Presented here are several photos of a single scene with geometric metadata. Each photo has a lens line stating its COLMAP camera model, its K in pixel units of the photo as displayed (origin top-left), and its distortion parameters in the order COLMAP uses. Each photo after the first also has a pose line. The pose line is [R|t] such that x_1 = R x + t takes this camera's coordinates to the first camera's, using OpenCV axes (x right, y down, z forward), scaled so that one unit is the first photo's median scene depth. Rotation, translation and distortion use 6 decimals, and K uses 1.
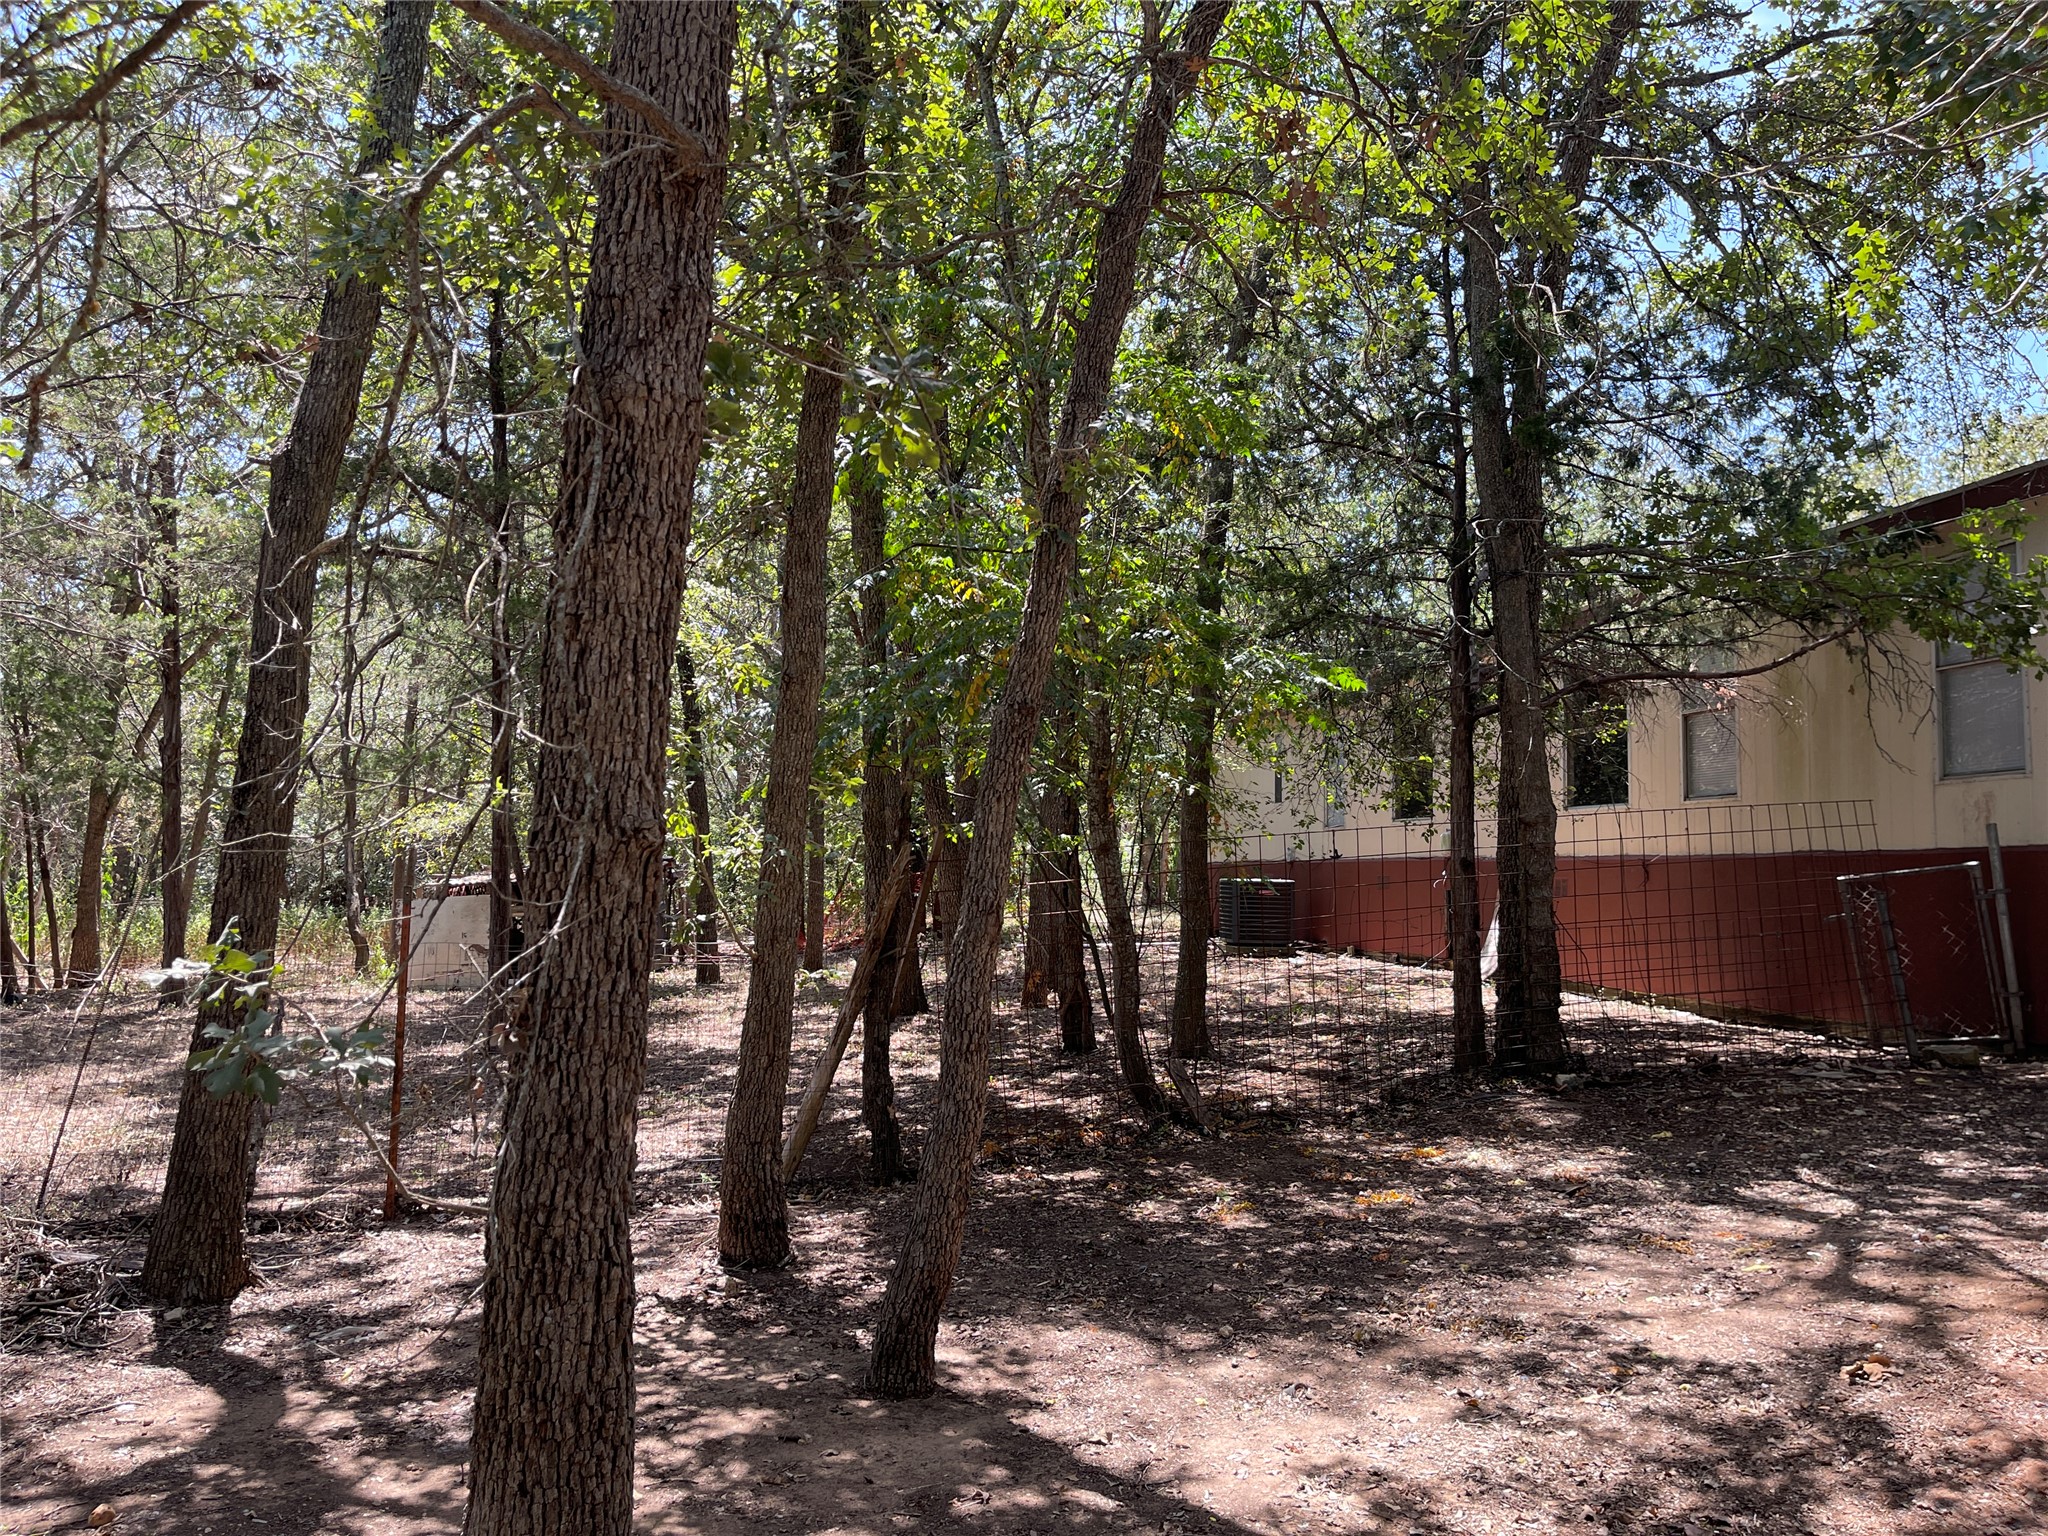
lens RADIAL K [[1526.7, 0, 1020.9], [0, 1526.7, 784.3], [0, 0, 1]] dist [0.077368, -0.090573]
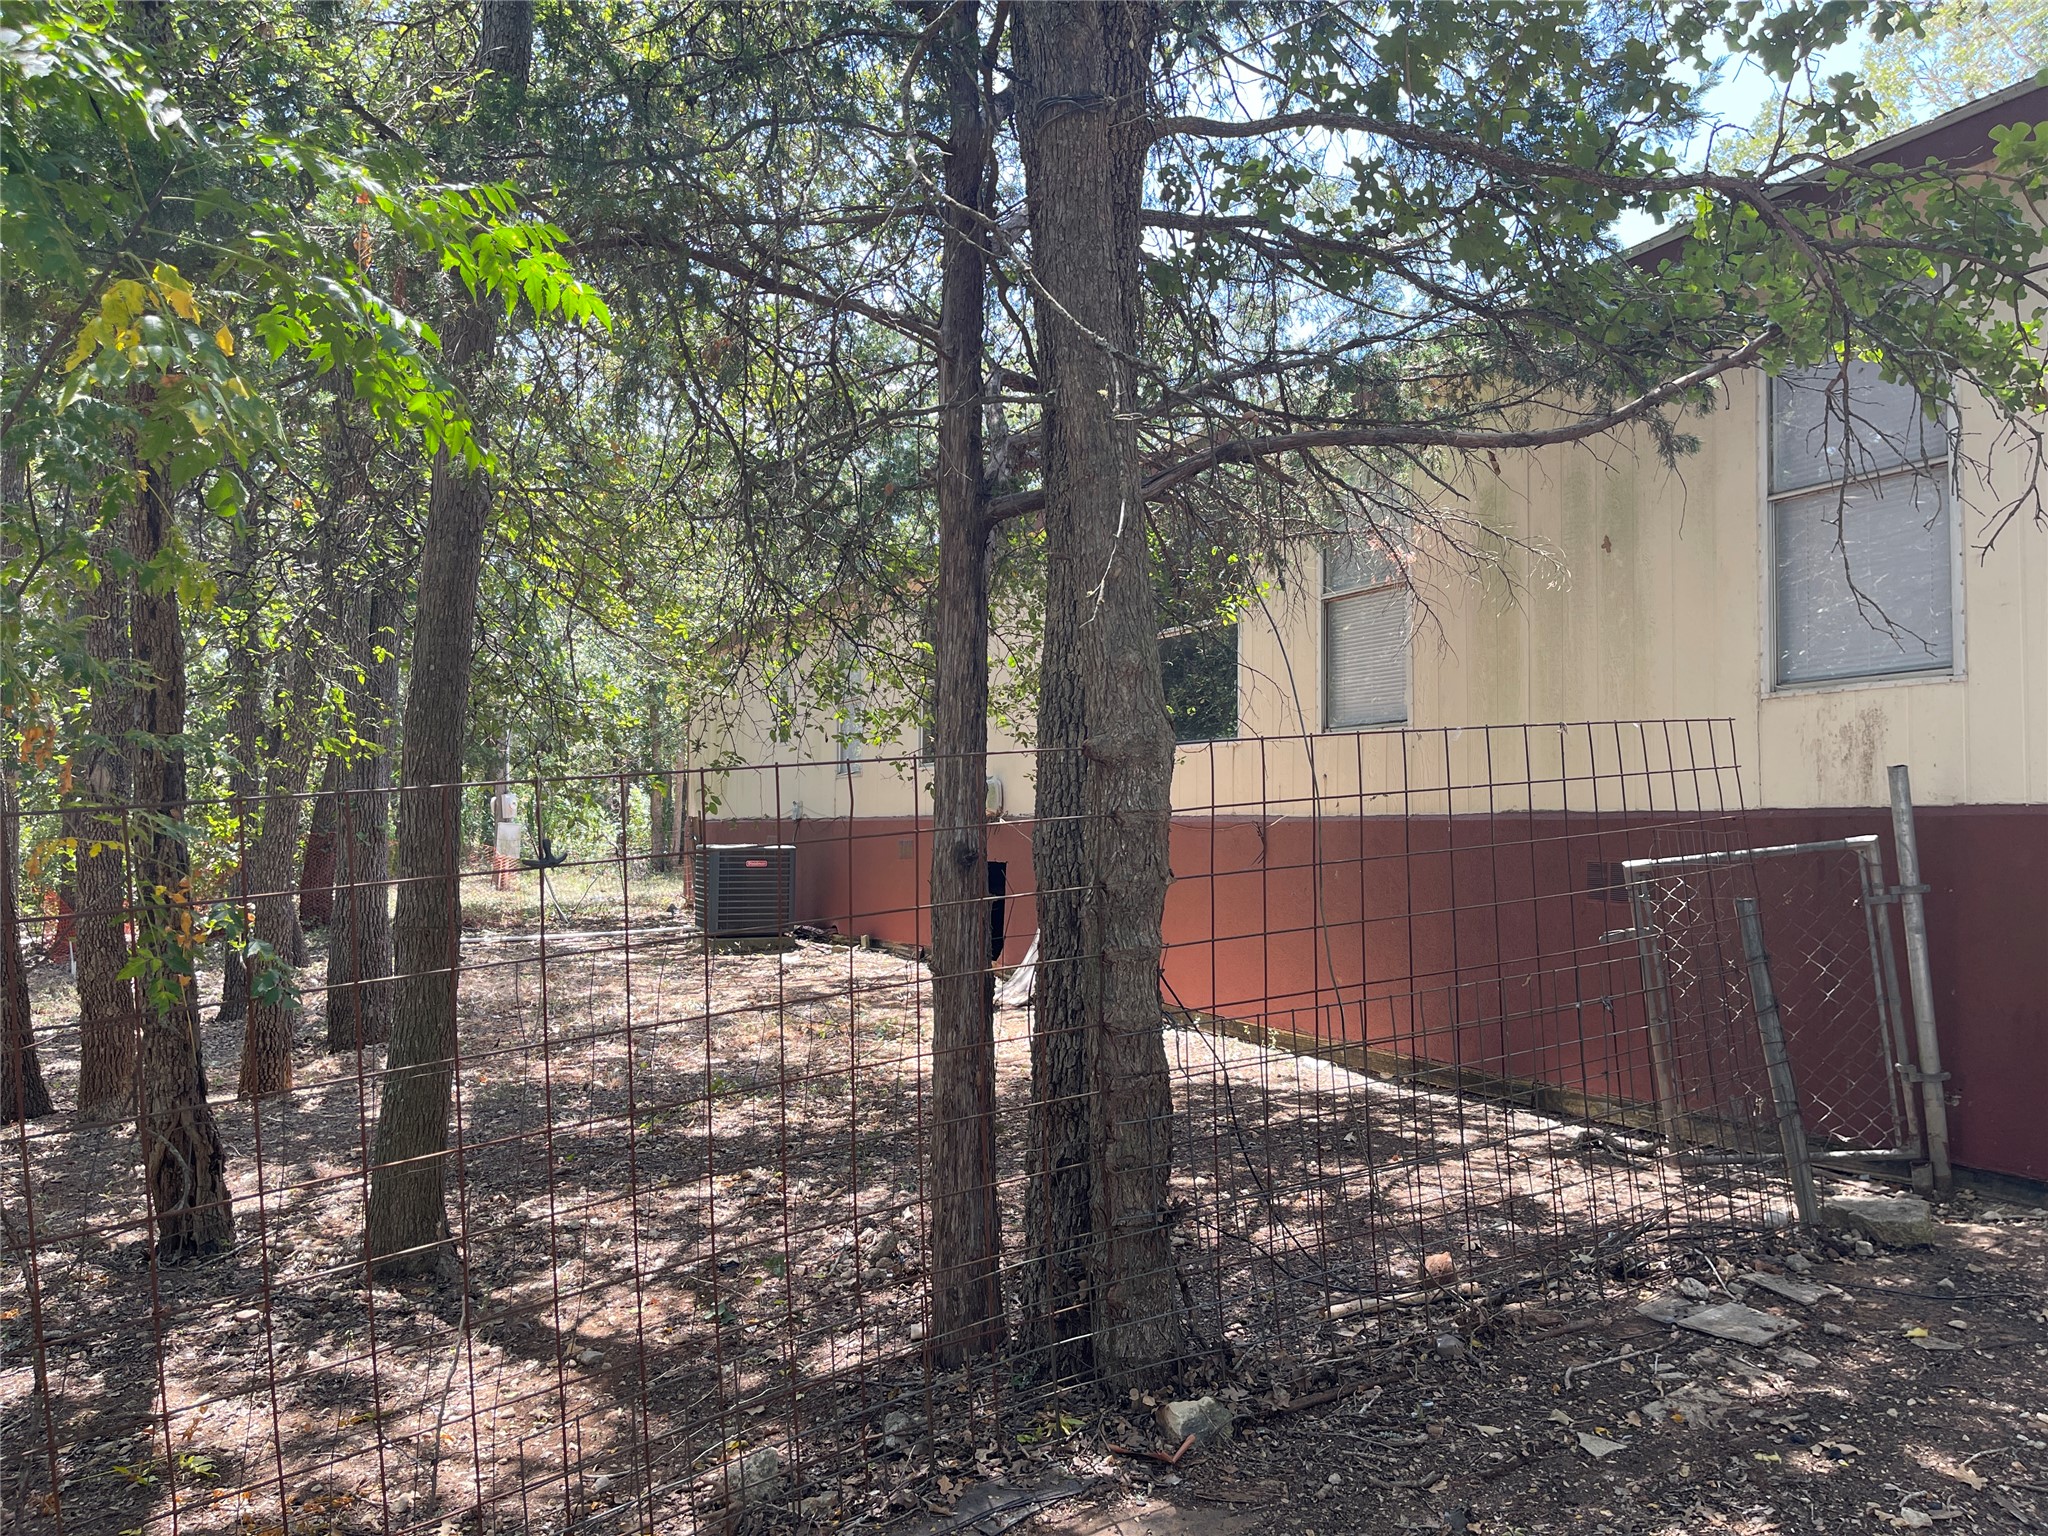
lens RADIAL K [[1526.7, 0, 1020.9], [0, 1526.7, 784.3], [0, 0, 1]] dist [0.077368, -0.090573]
pose [[0.960327, 0.014102, 0.278518, 0.178006], [-0.020516, 0.999587, 0.020128, 0.027441], [-0.278119, -0.025044, 0.960220, 0.562268]]
